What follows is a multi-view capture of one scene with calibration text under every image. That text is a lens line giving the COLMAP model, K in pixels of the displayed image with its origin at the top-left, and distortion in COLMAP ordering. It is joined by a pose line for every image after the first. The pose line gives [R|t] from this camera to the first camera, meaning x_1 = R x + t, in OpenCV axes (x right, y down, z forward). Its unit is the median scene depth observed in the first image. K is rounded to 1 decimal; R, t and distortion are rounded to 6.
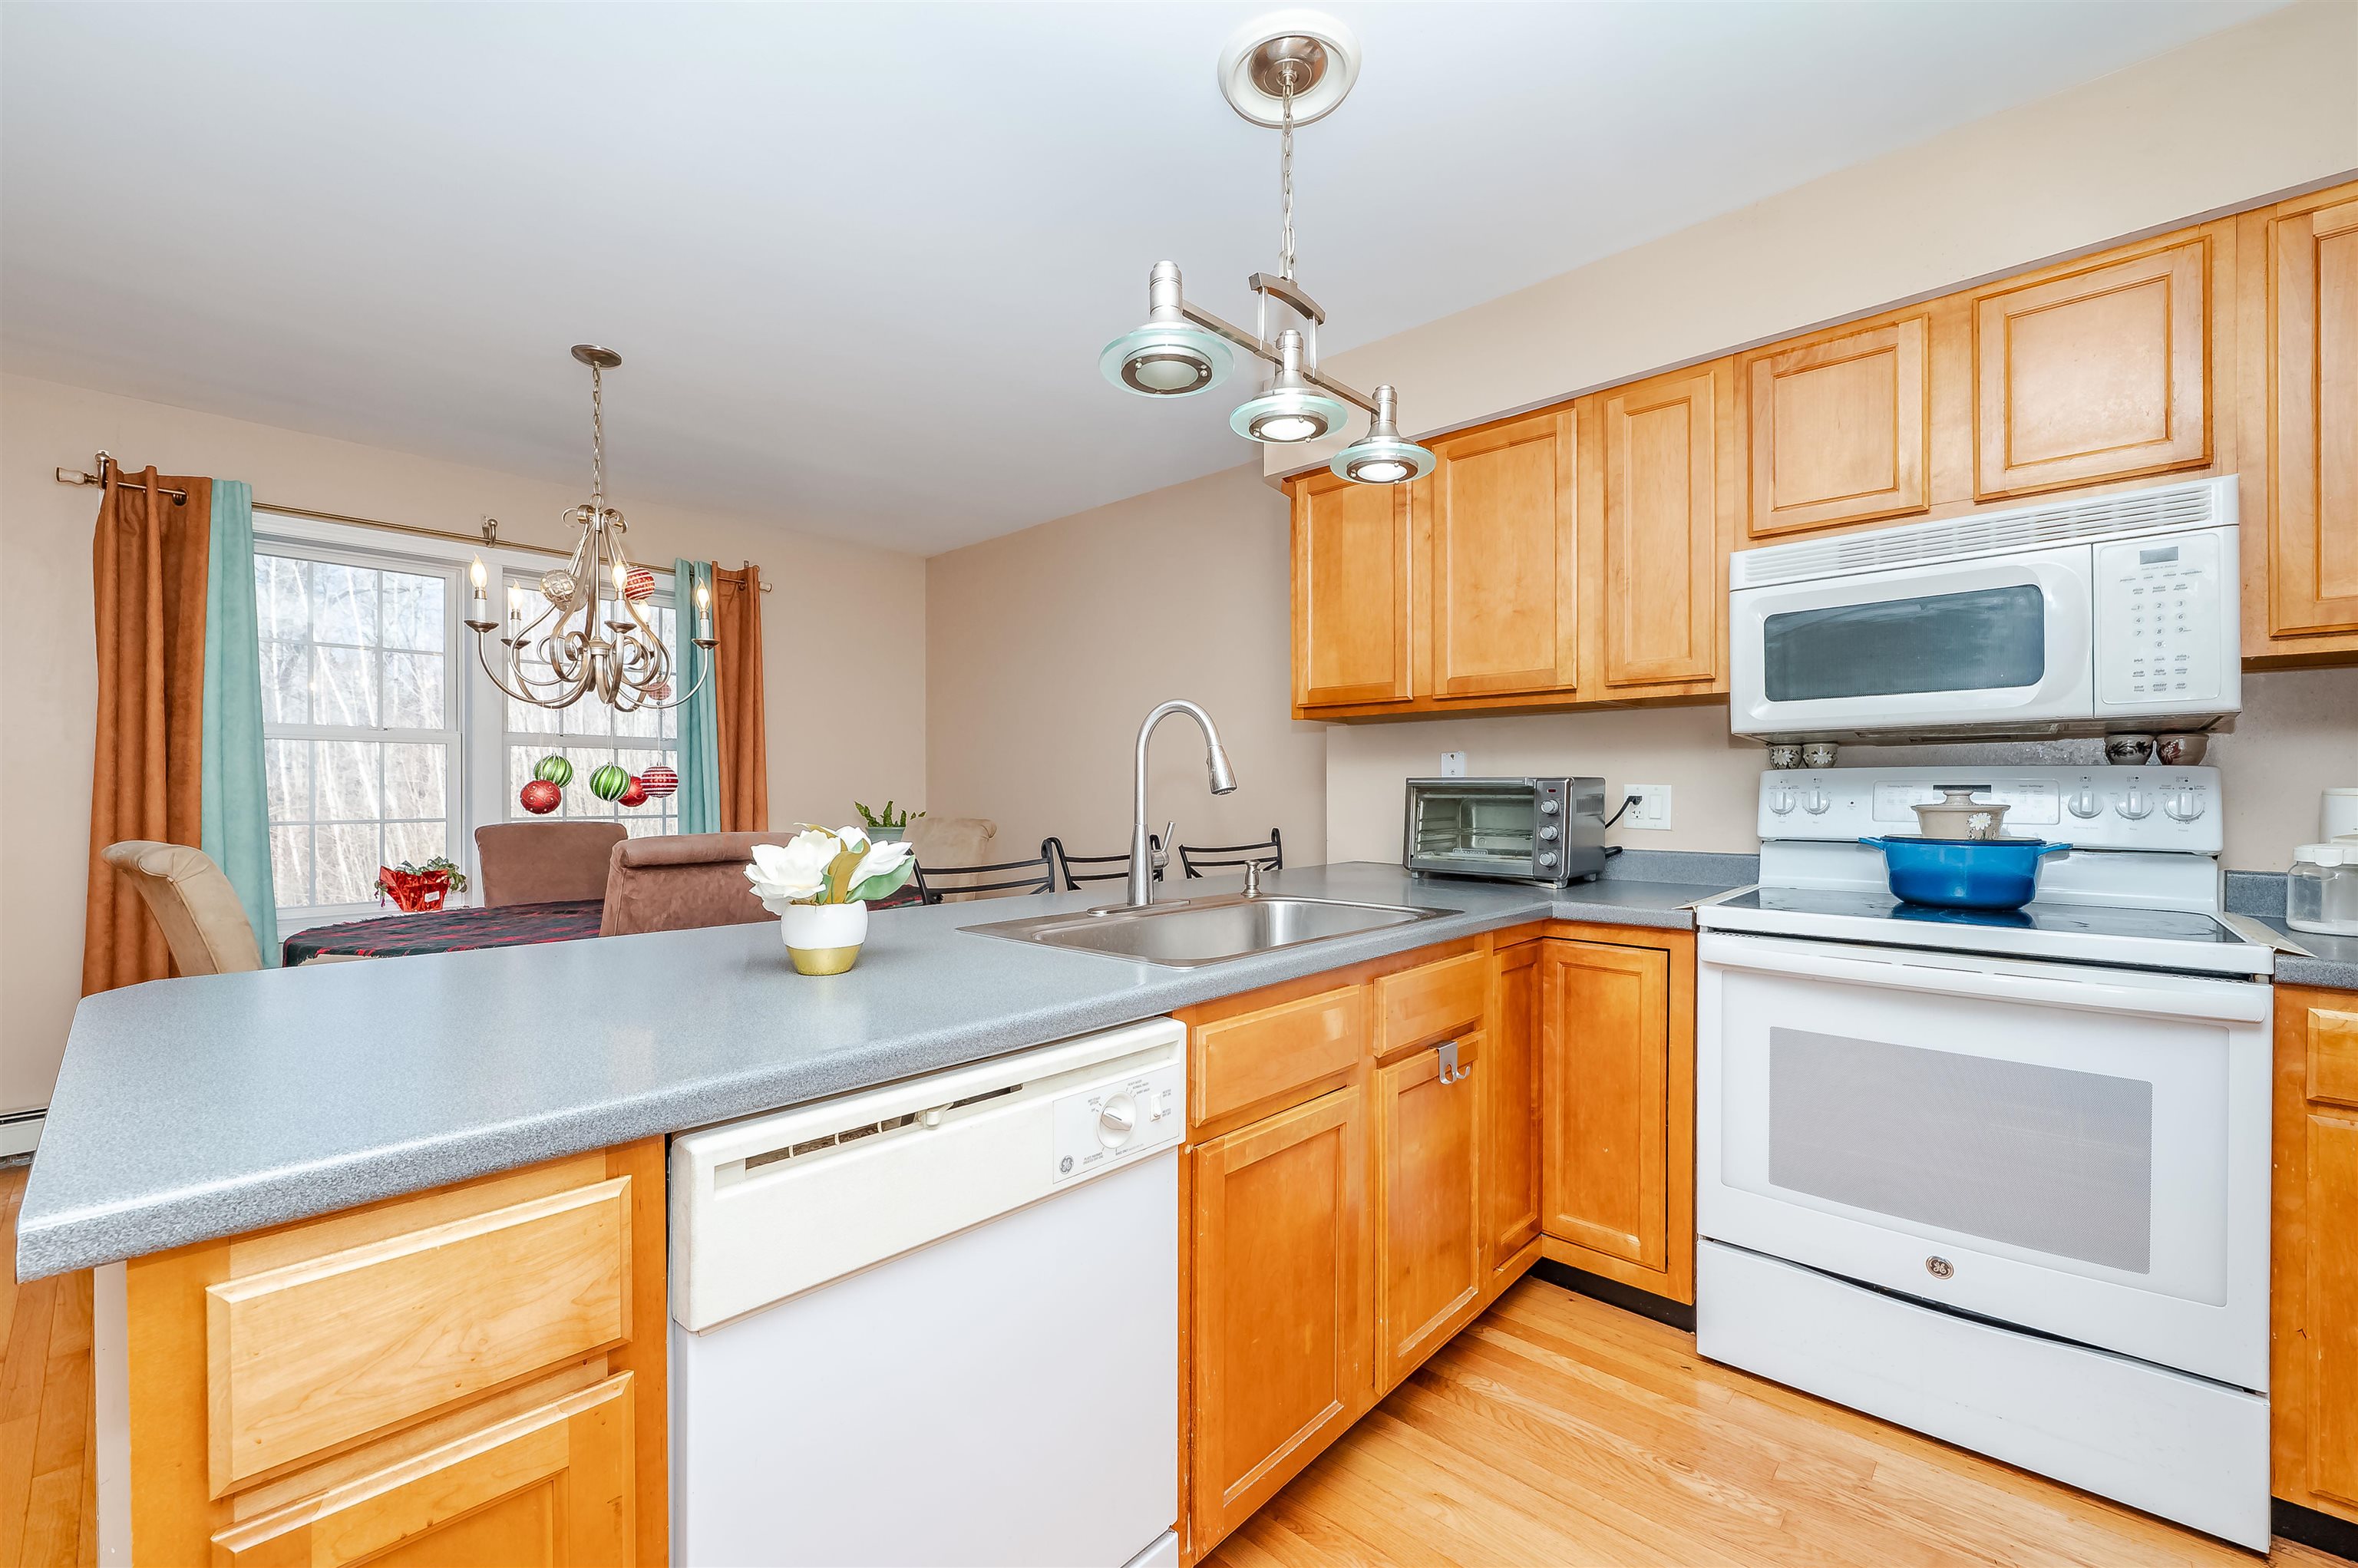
lens RADIAL K [[957.4, 0, 1182.9], [0, 957.4, 788.1], [0, 0, 1]] dist [0.011478, 0.000353]
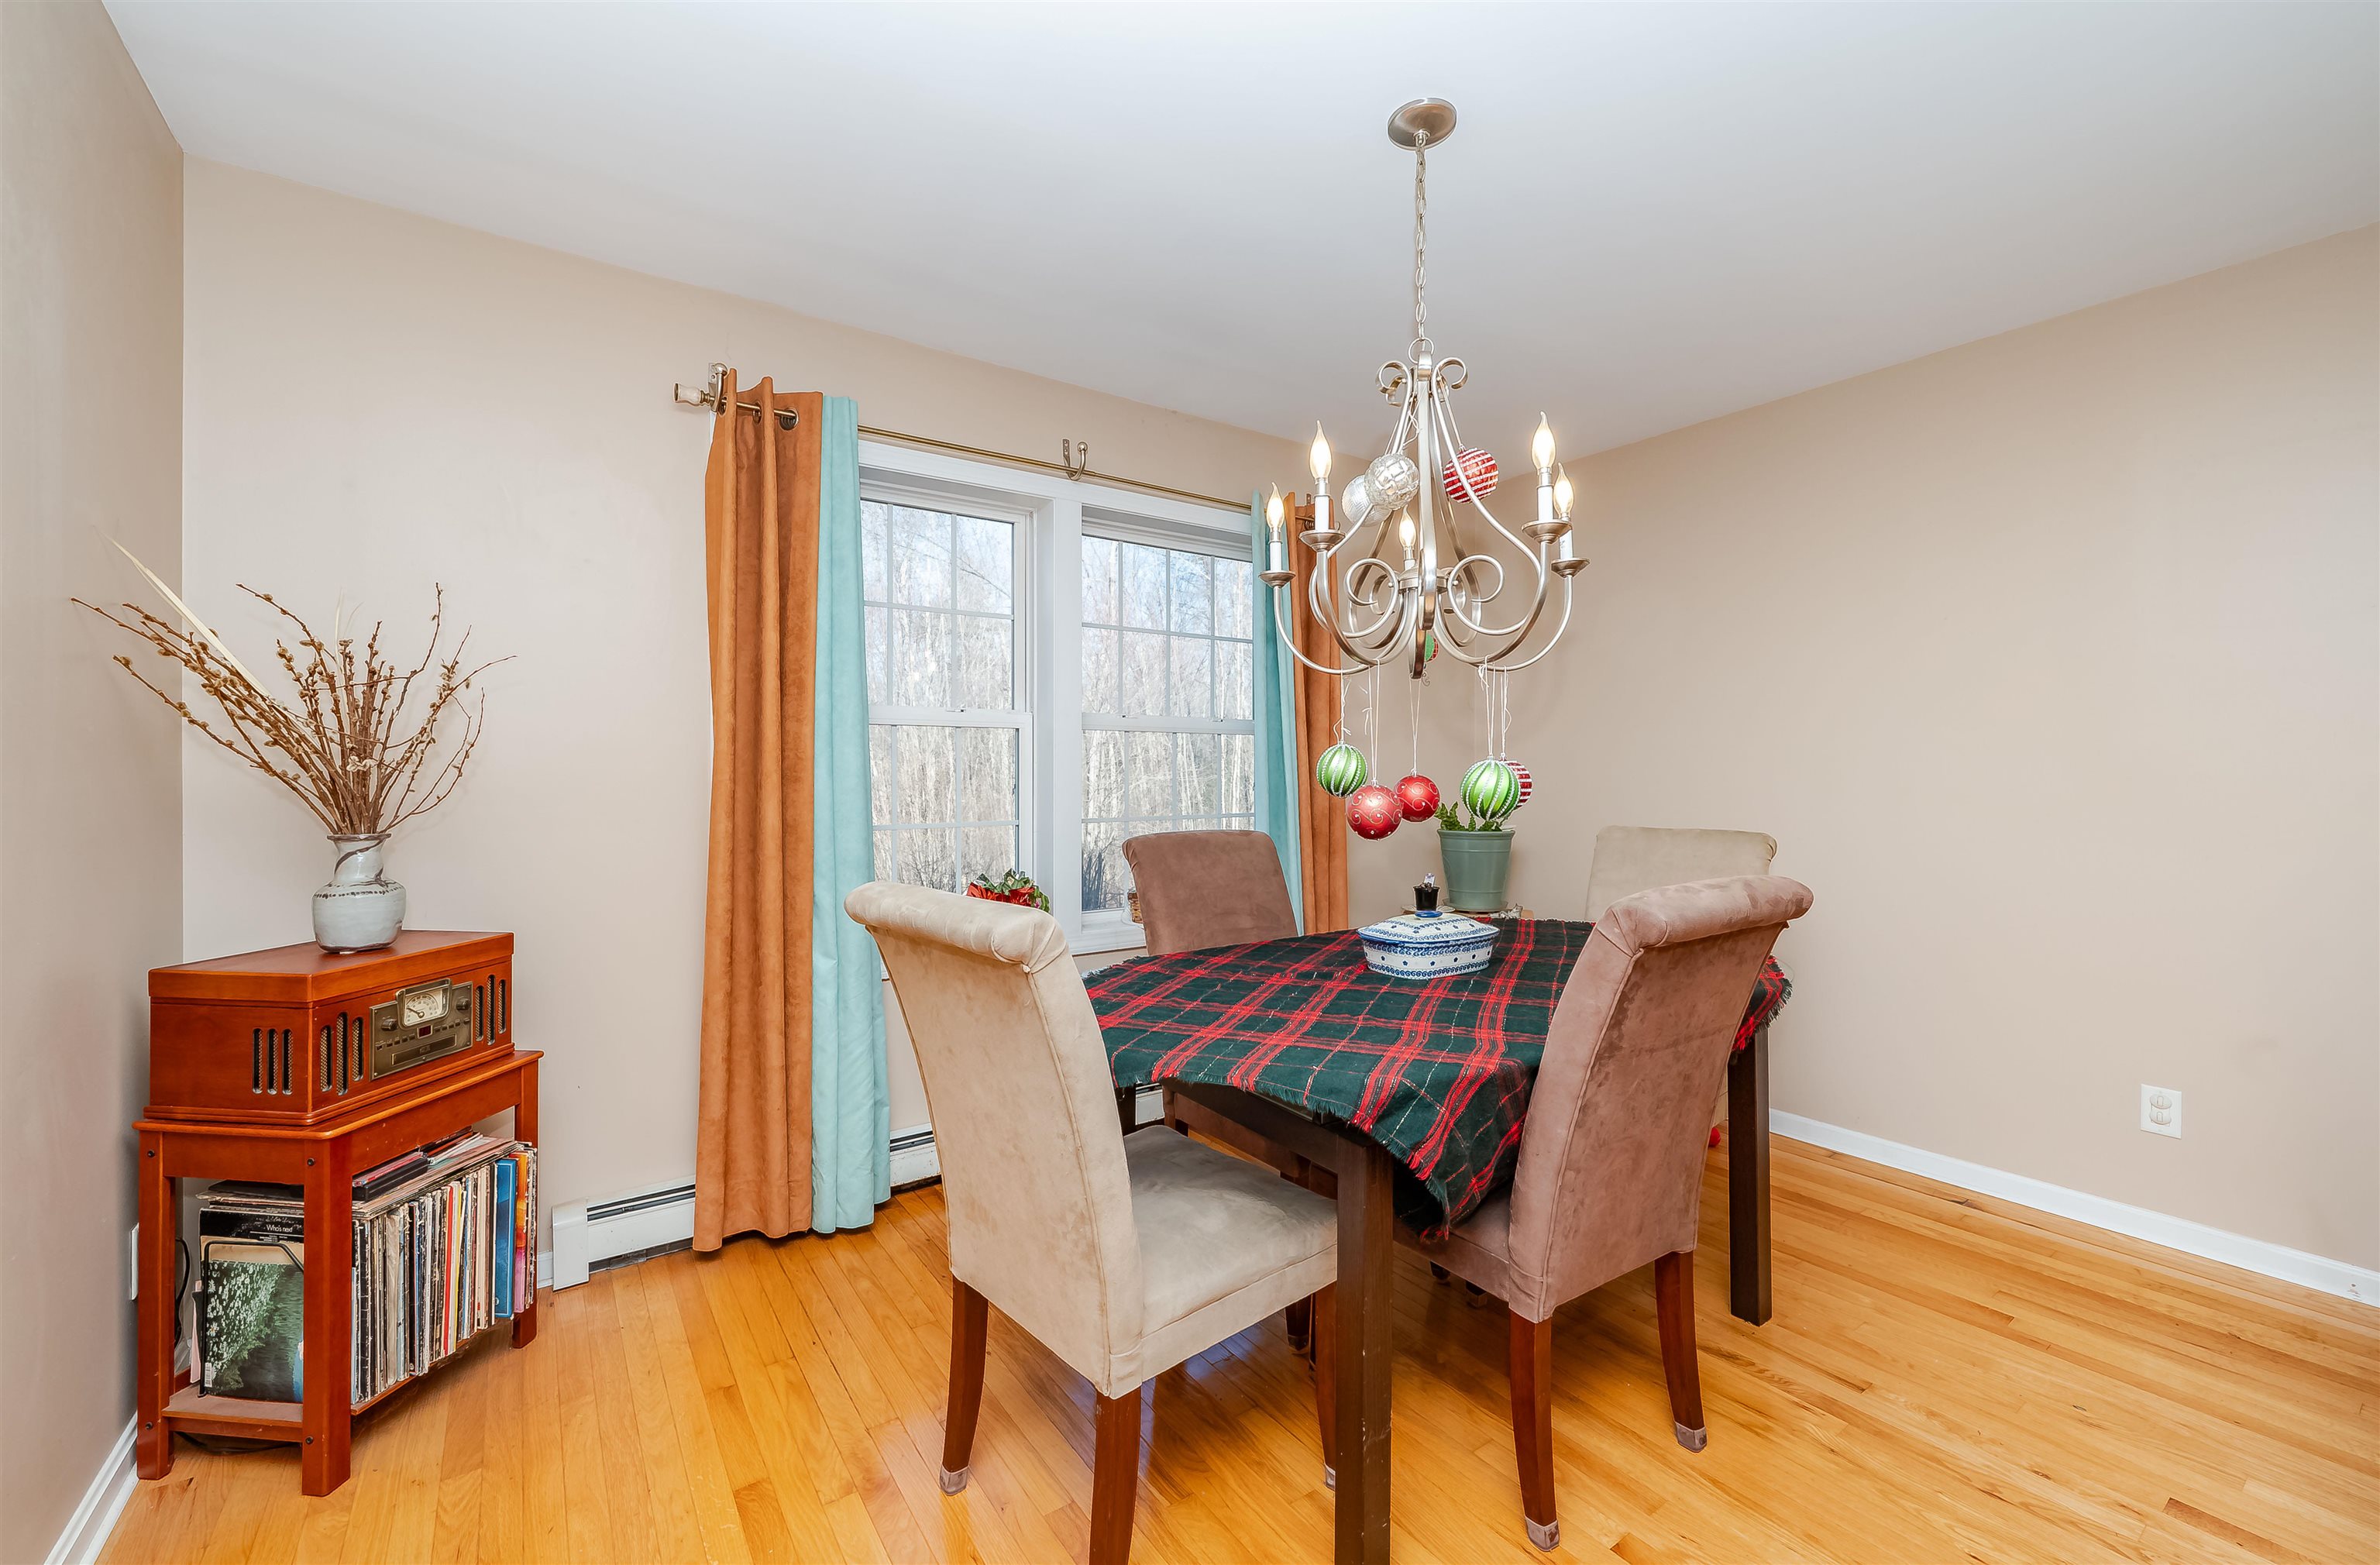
lens RADIAL K [[966.4, 0, 1187.9], [0, 966.4, 770.2], [0, 0, 1]] dist [0.011478, 0.000353]
pose [[0.977435, 0.000893, -0.211233, -0.552393], [-0.000652, 0.999999, 0.001211, -0.014786], [0.211234, -0.001046, 0.977435, 0.297062]]
